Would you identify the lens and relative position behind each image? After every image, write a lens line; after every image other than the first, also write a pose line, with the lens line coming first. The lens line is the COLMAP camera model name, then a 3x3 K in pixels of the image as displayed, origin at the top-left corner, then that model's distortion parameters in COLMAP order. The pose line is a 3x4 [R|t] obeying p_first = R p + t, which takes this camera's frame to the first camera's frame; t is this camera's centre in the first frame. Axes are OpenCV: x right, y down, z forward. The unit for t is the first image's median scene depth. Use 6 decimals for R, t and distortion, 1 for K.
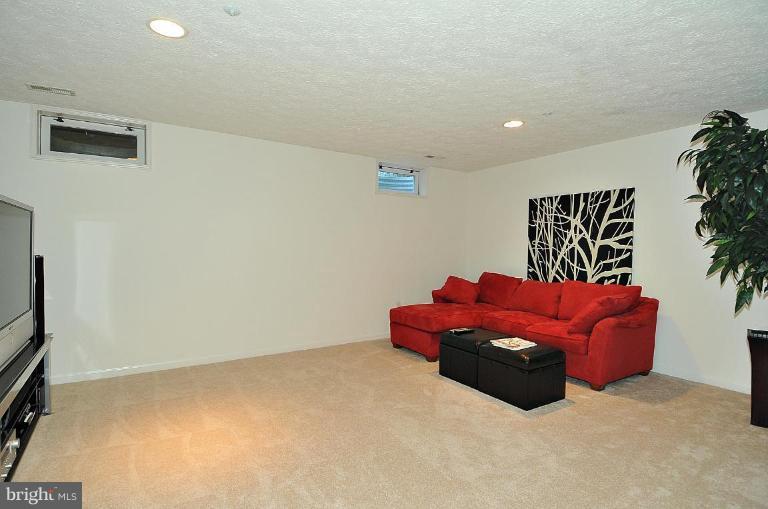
lens RADIAL K [[394.3, 0, 383.9], [0, 394.3, 255.2], [0, 0, 1]] dist [-0.000652, -0.000909]
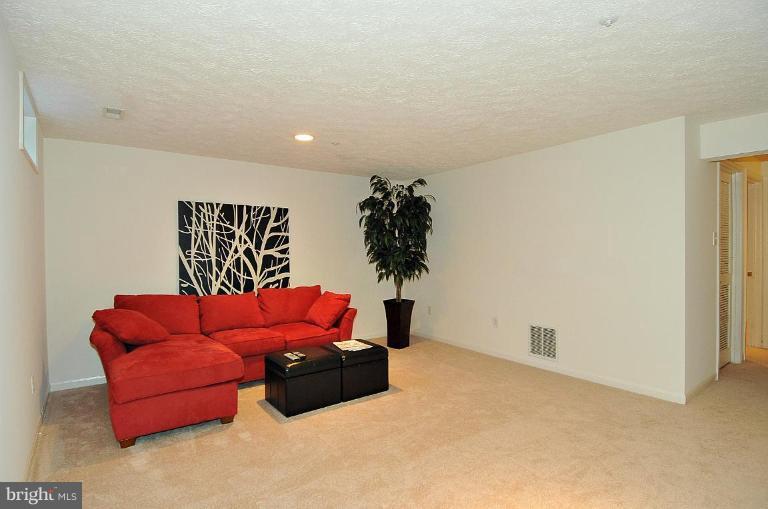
lens RADIAL K [[394.3, 0, 384.1], [0, 394.3, 250.8], [0, 0, 1]] dist [-0.000652, -0.000909]
pose [[-0.065273, -0.004497, 0.997857, -0.555106], [0.025752, 0.999649, 0.006190, -0.032841], [-0.997535, 0.026101, -0.065134, 0.691058]]
